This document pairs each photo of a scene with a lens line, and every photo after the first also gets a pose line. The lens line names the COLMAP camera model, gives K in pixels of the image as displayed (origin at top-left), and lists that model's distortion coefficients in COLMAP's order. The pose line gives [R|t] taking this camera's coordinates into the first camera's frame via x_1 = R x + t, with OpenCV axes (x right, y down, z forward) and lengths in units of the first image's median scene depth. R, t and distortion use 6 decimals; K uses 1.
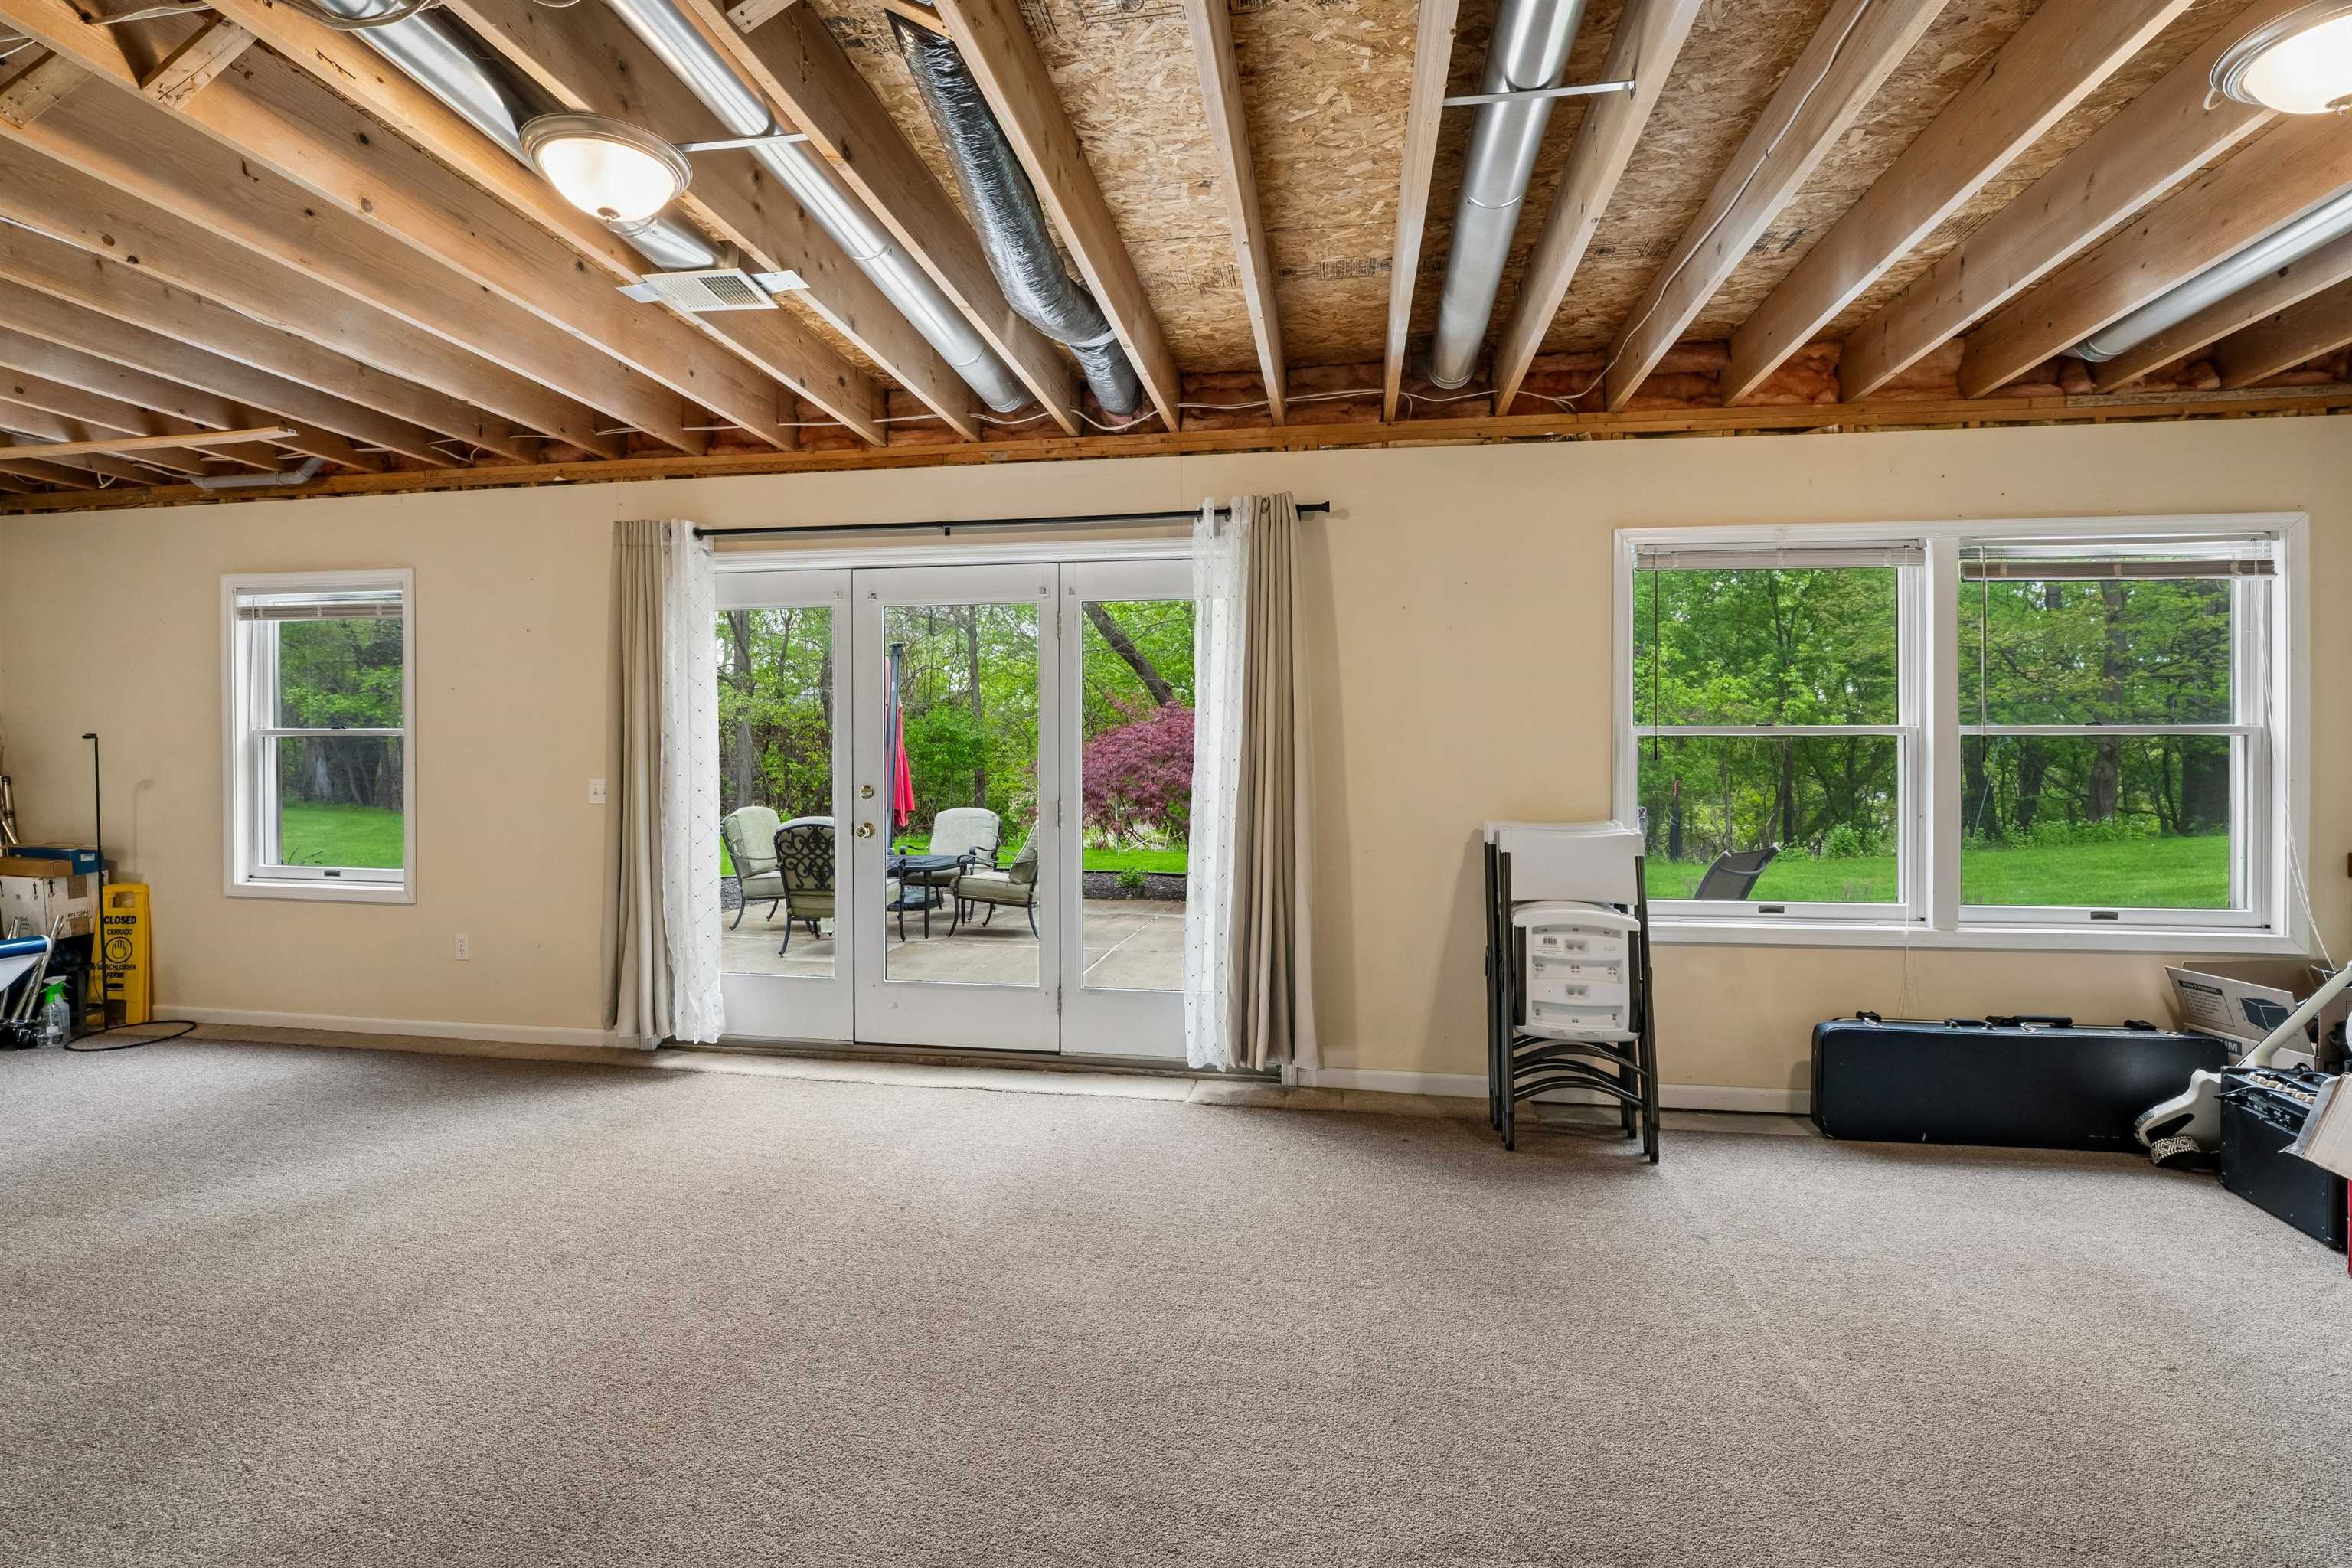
lens RADIAL K [[967.8, 0, 1184.6], [0, 967.8, 765.5], [0, 0, 1]] dist [-0.015046, -0.000033]
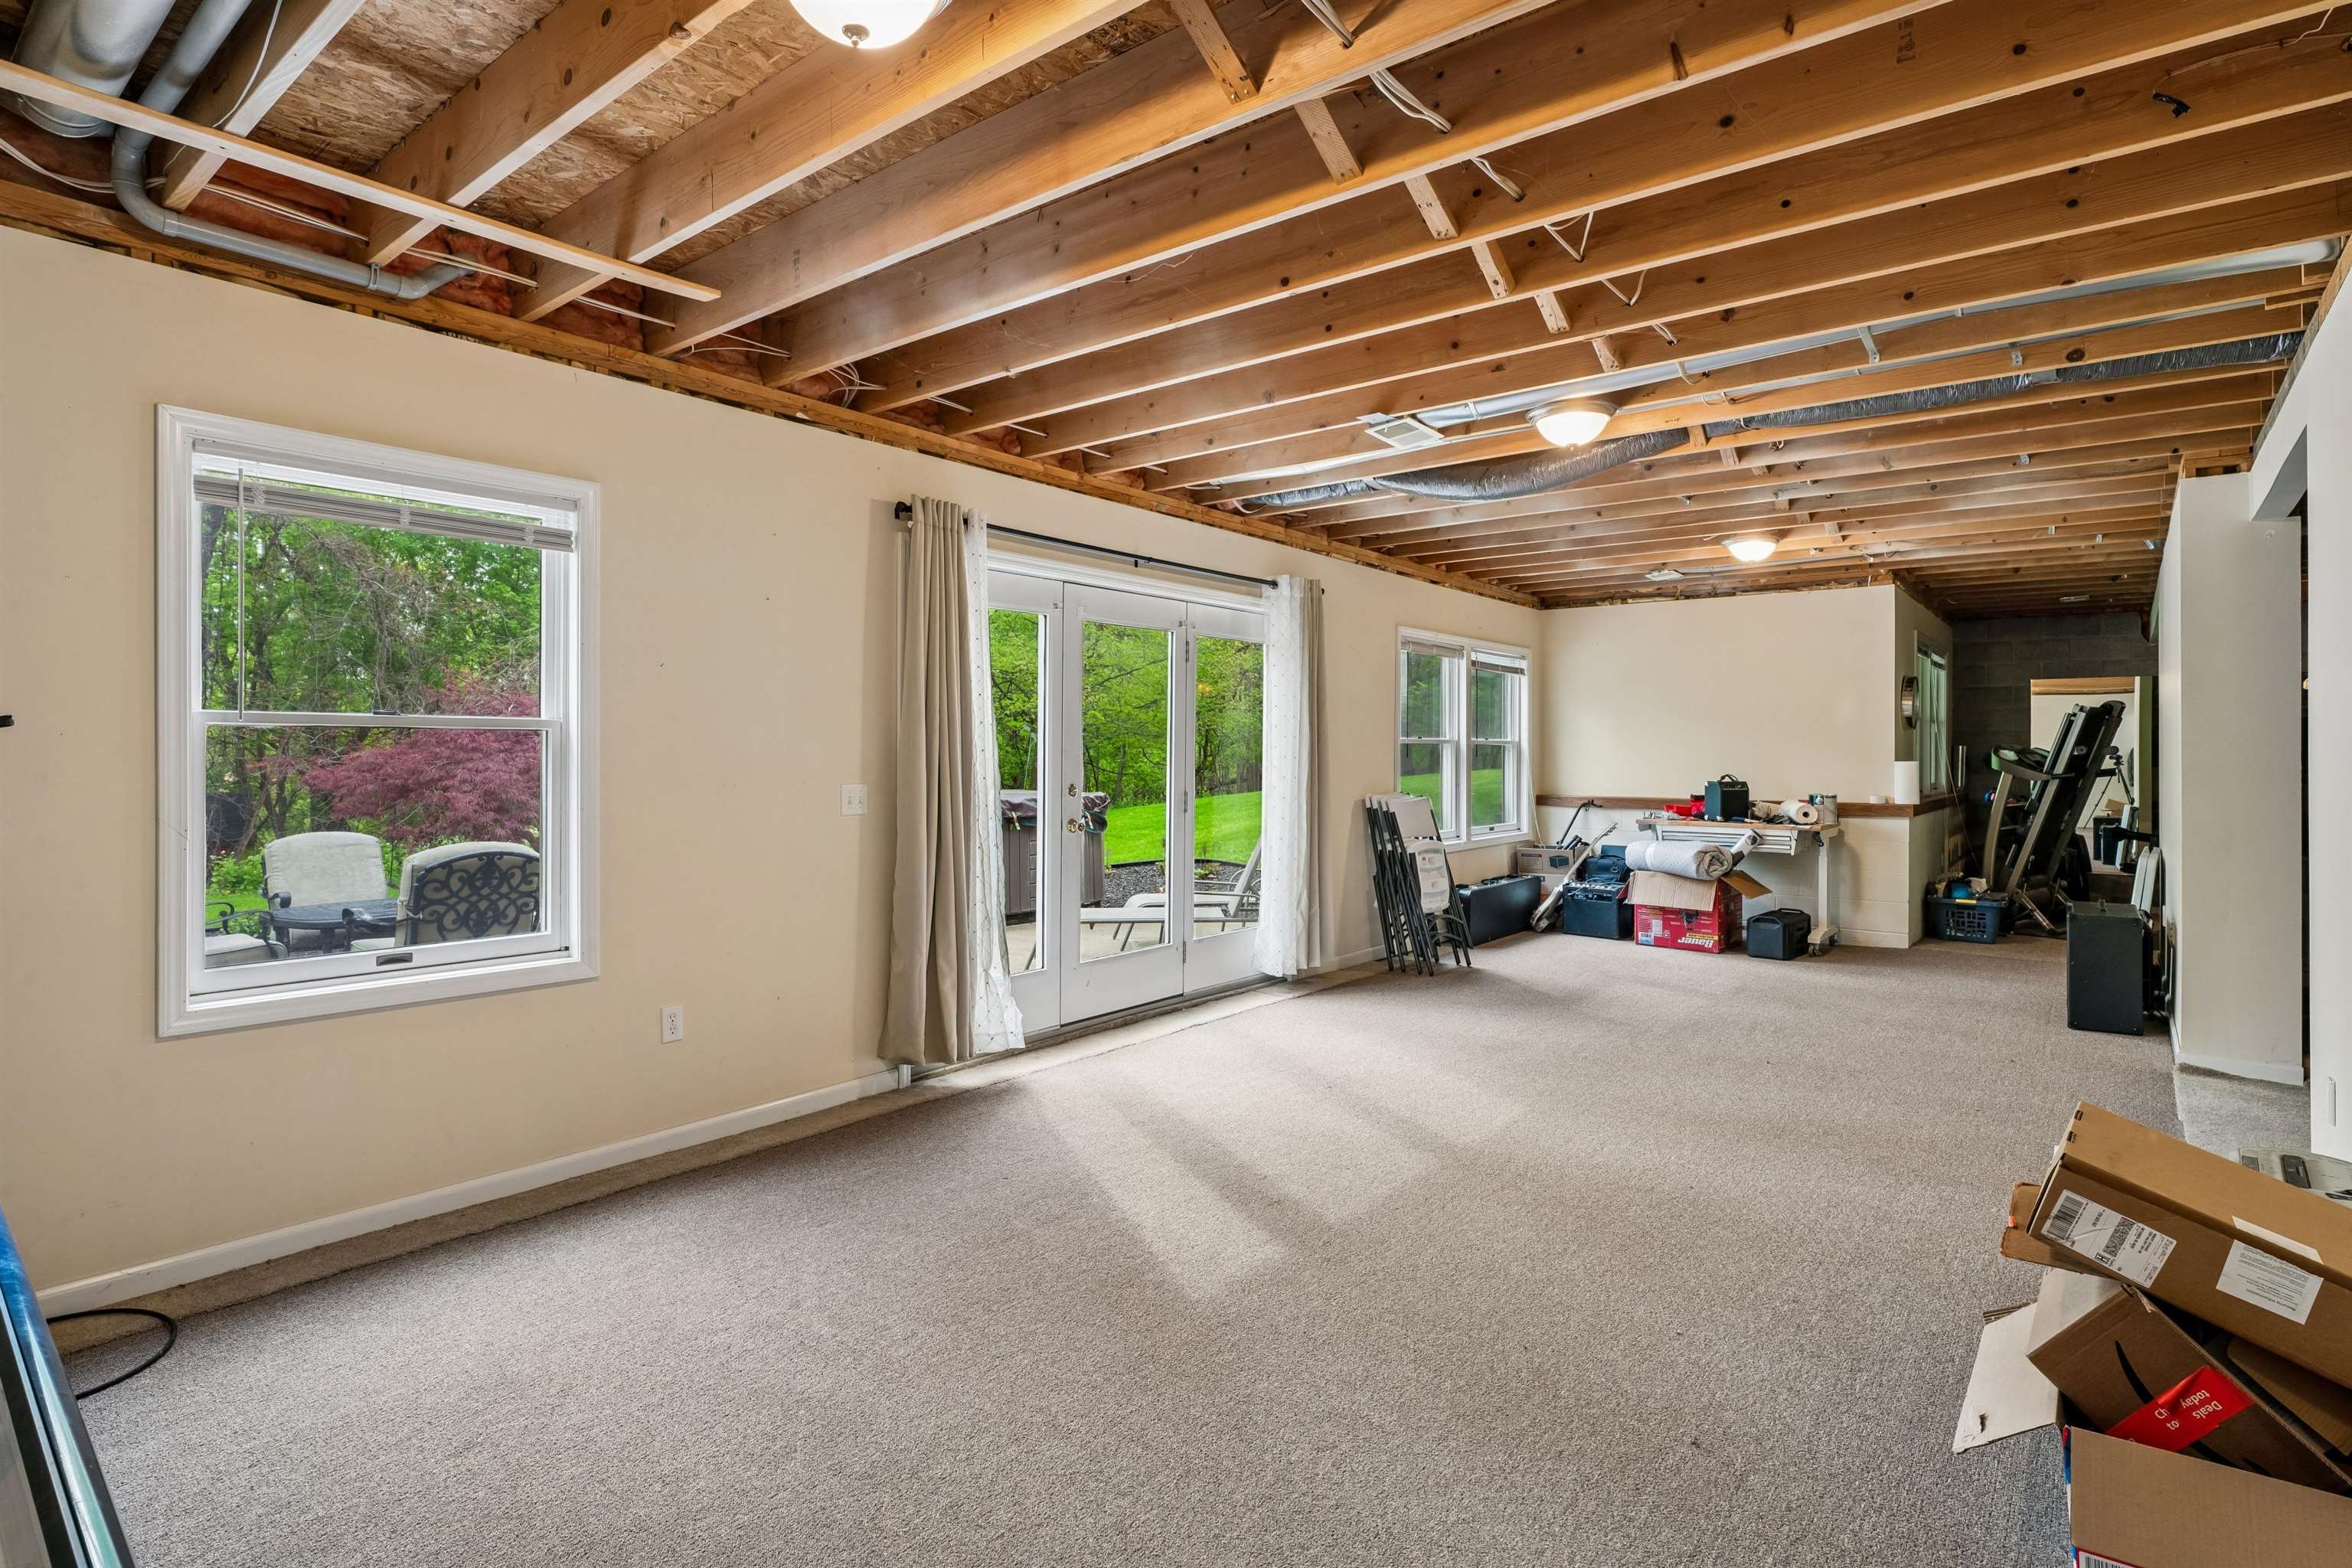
lens RADIAL K [[1183.8, 0, 1177.8], [0, 1183.8, 748.7], [0, 0, 1]] dist [0.000499, -0.000058]
pose [[0.499253, -0.000133, 0.866456, -1.387750], [0.001543, 0.999999, -0.000735, -0.017441], [-0.866455, 0.001704, 0.499252, 0.233940]]
